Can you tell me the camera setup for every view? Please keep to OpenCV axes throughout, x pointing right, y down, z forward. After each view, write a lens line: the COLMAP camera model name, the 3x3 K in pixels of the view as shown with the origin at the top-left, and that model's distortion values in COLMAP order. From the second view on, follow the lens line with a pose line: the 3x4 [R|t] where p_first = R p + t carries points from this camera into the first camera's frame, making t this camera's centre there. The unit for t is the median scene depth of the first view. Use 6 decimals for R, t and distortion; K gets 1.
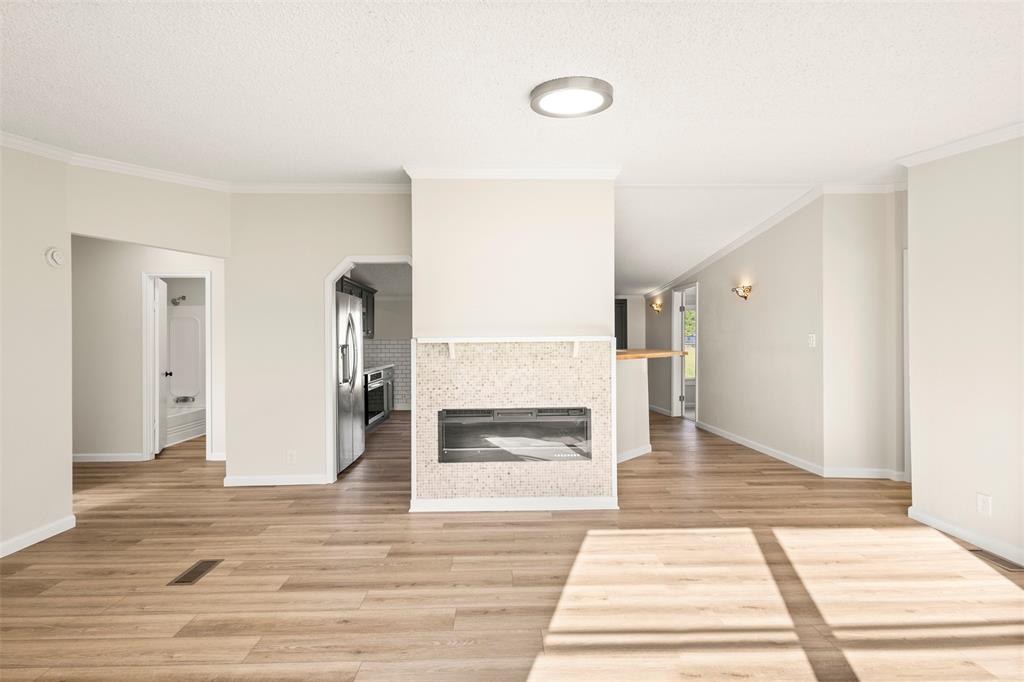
lens RADIAL K [[466.4, 0, 510.9], [0, 466.4, 341.0], [0, 0, 1]] dist [0.016452, -0.007268]
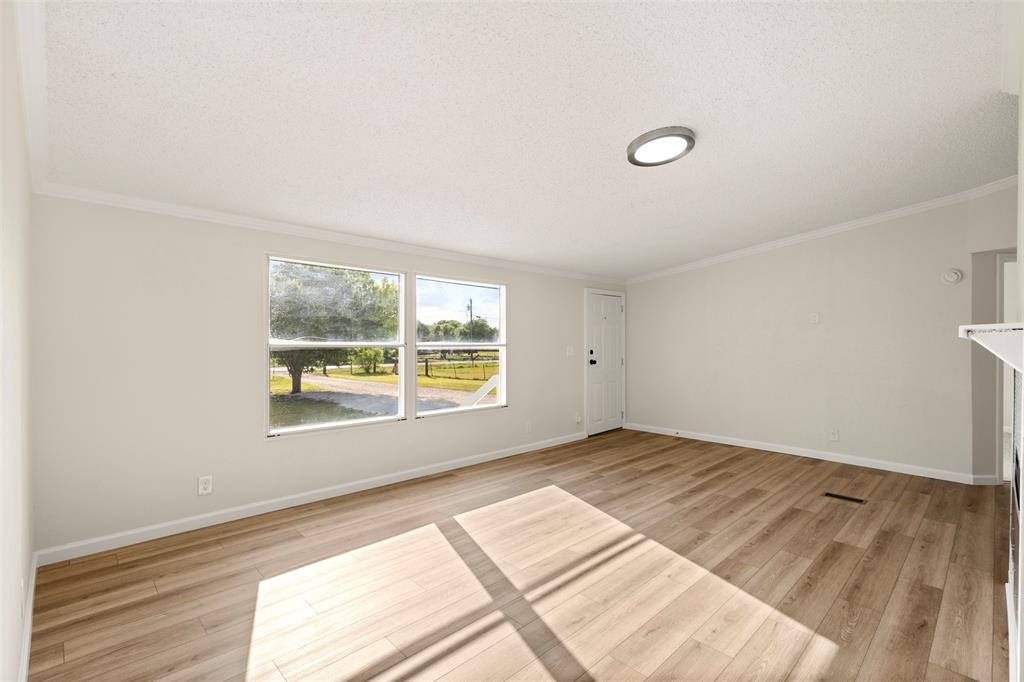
lens RADIAL K [[466.4, 0, 510.9], [0, 466.4, 341.0], [0, 0, 1]] dist [0.016452, -0.007268]
pose [[-0.734625, 0.002958, -0.678467, 0.784843], [0.001269, 0.999995, 0.002985, 0.001497], [0.678472, 0.001332, -0.734625, 1.008173]]
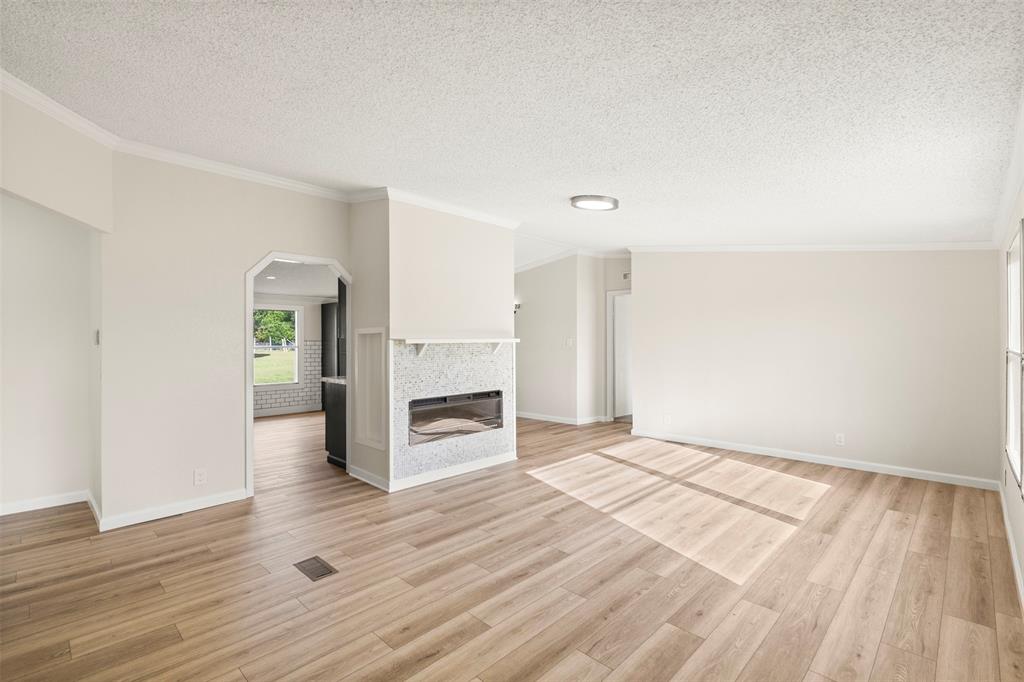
lens RADIAL K [[466.4, 0, 510.9], [0, 466.4, 341.0], [0, 0, 1]] dist [0.016452, -0.007268]
pose [[0.715416, 0.004652, 0.698683, -0.794605], [-0.002365, 0.999988, -0.004236, 0.001827], [-0.698695, 0.001378, 0.715419, -0.017270]]
